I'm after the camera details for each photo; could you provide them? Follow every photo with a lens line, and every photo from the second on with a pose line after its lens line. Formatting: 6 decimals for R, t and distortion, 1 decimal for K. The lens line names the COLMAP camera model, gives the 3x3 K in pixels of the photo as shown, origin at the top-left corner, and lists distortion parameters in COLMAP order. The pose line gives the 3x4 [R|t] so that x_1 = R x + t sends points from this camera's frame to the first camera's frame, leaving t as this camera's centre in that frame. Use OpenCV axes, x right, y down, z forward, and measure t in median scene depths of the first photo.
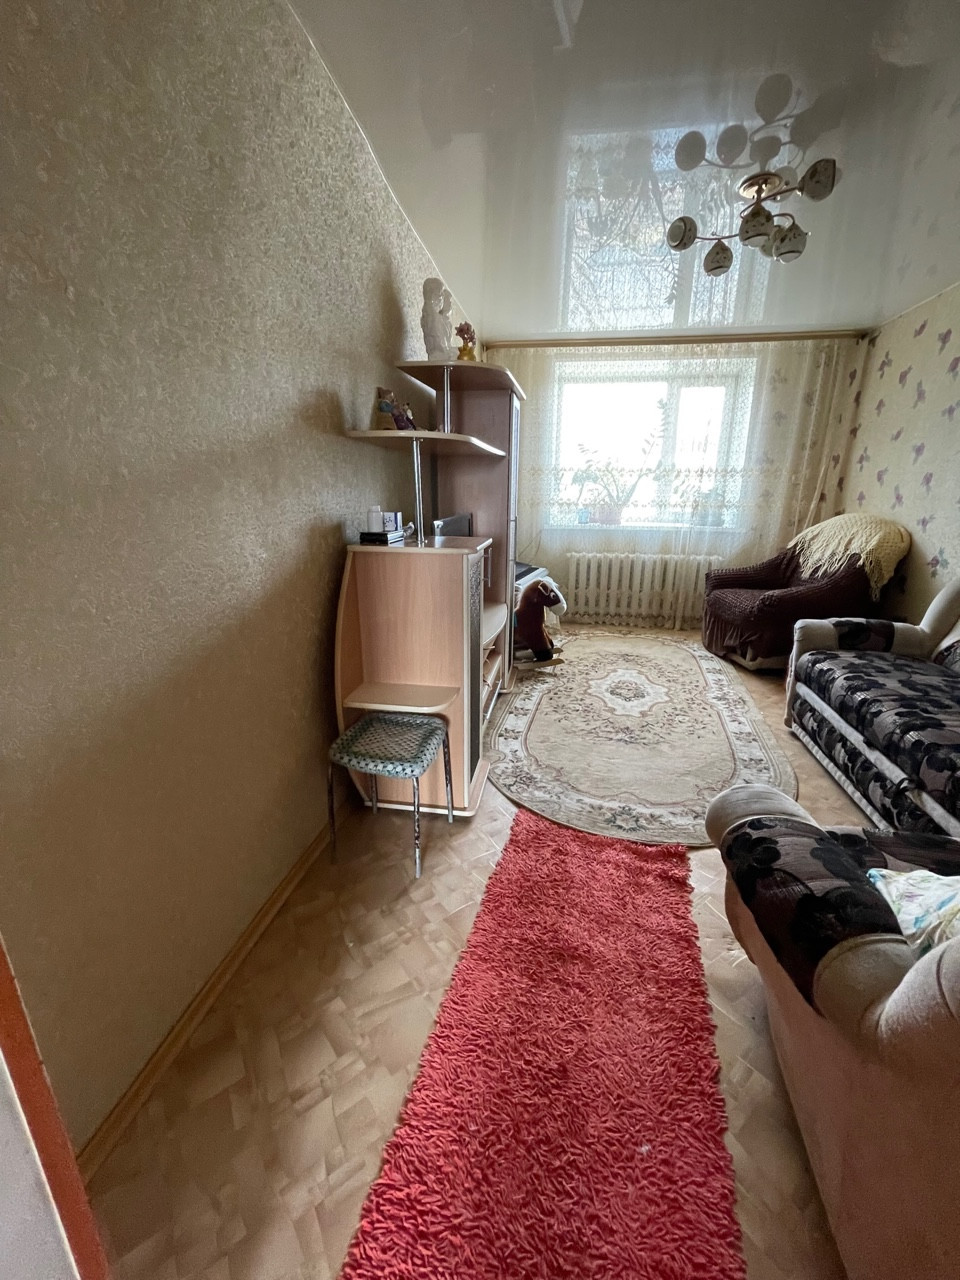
lens RADIAL K [[522.7, 0, 480.2], [0, 522.7, 638.3], [0, 0, 1]] dist [-0.004987, 0.000566]
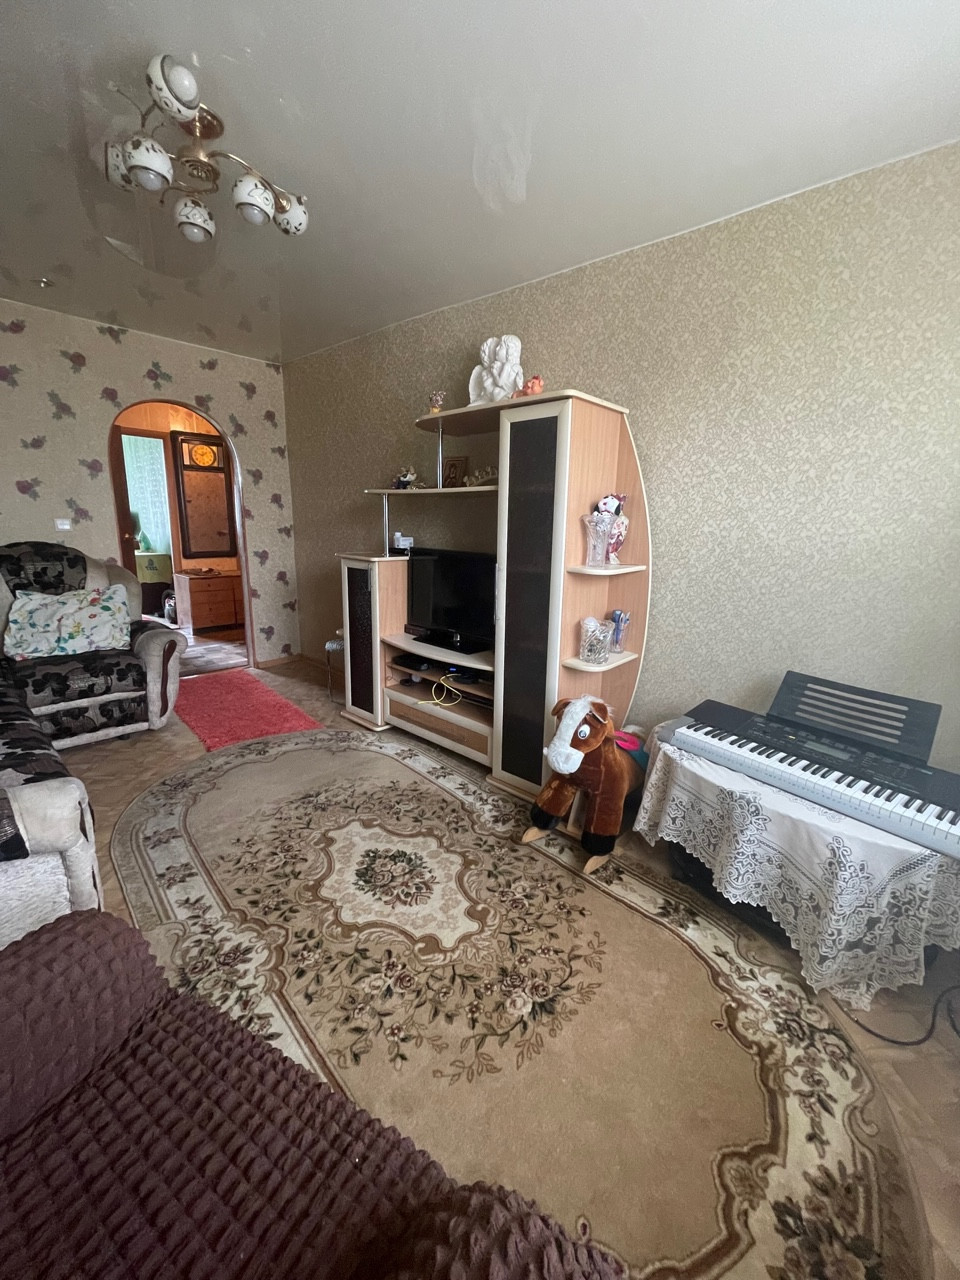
lens RADIAL K [[522.7, 0, 479.6], [0, 522.7, 637.3], [0, 0, 1]] dist [-0.004987, 0.000566]
pose [[-0.543833, 0.170079, -0.821778, 0.680606], [-0.261861, 0.895960, 0.358725, -0.374078], [0.797292, 0.410278, -0.442716, 1.269269]]
